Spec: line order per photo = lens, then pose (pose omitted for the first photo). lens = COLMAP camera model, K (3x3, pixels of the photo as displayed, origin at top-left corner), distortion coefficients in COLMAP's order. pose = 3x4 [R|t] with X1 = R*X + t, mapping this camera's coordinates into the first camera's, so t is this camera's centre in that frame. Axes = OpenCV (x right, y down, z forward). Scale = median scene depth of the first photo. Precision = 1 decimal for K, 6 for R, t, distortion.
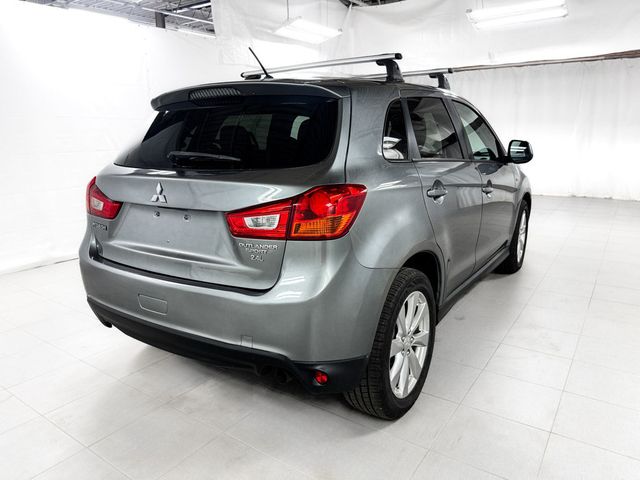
lens RADIAL K [[458.4, 0, 316.9], [0, 458.4, 241.5], [0, 0, 1]] dist [0.011490, -0.022223]
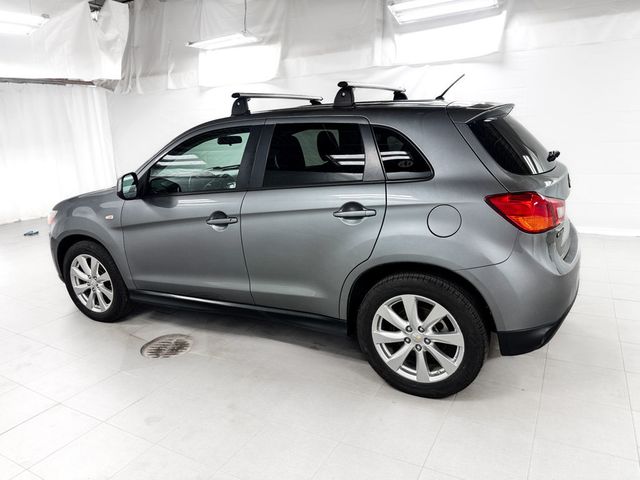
lens RADIAL K [[458.4, 0, 314.9], [0, 458.4, 236.6], [0, 0, 1]] dist [0.011490, -0.022223]
pose [[-0.090585, -0.211863, 0.973092, -1.486166], [0.277224, 0.933124, 0.228968, -0.428614], [-0.956526, 0.290505, -0.025794, 1.621853]]
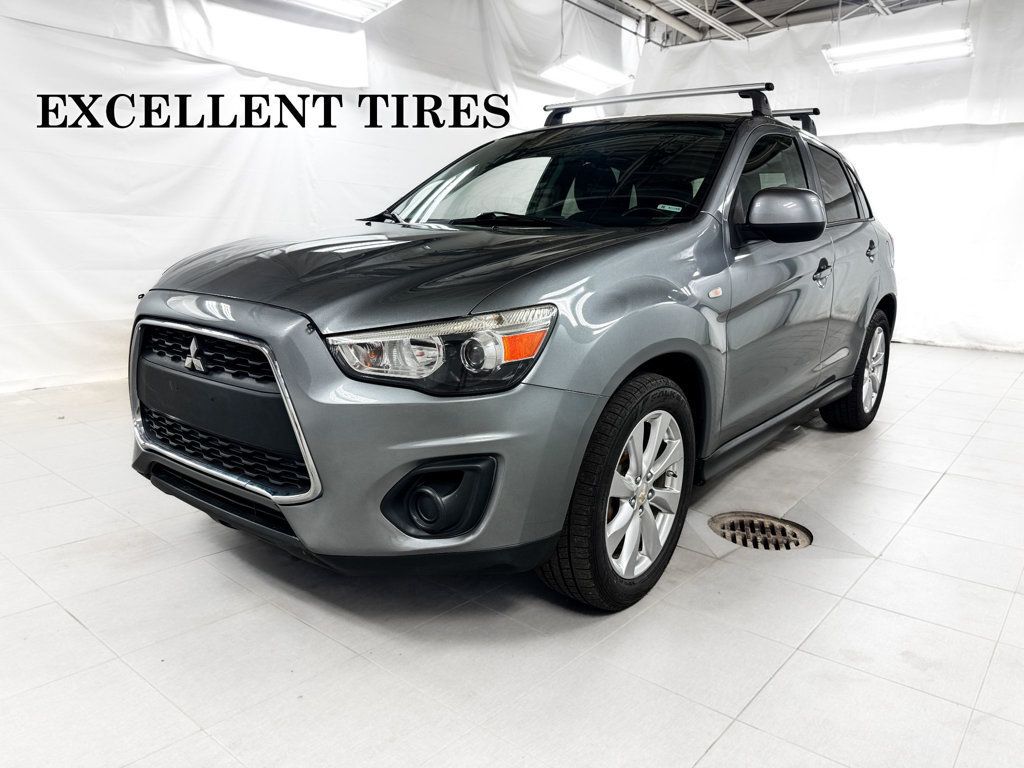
lens RADIAL K [[733.5, 0, 518.4], [0, 733.5, 380.4], [0, 0, 1]] dist [0.011490, -0.022223]
pose [[-0.996590, -0.016547, 0.080839, 0.307432], [0.018019, 0.912397, 0.408909, -0.636761], [-0.080523, 0.408971, -0.908988, 3.256231]]
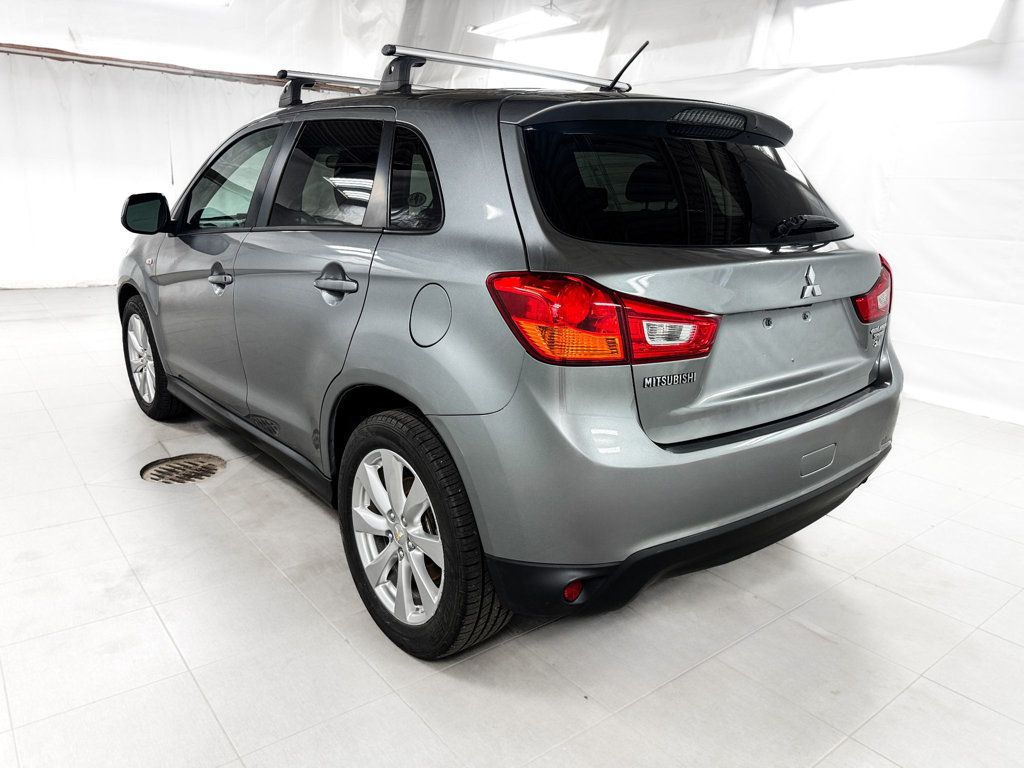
lens RADIAL K [[733.5, 0, 501.9], [0, 733.5, 385.2], [0, 0, 1]] dist [0.011490, -0.022223]
pose [[0.296994, -0.216789, 0.929945, -1.264480], [0.179052, 0.969256, 0.168770, -0.190724], [-0.937942, 0.116385, 0.326680, 0.963234]]
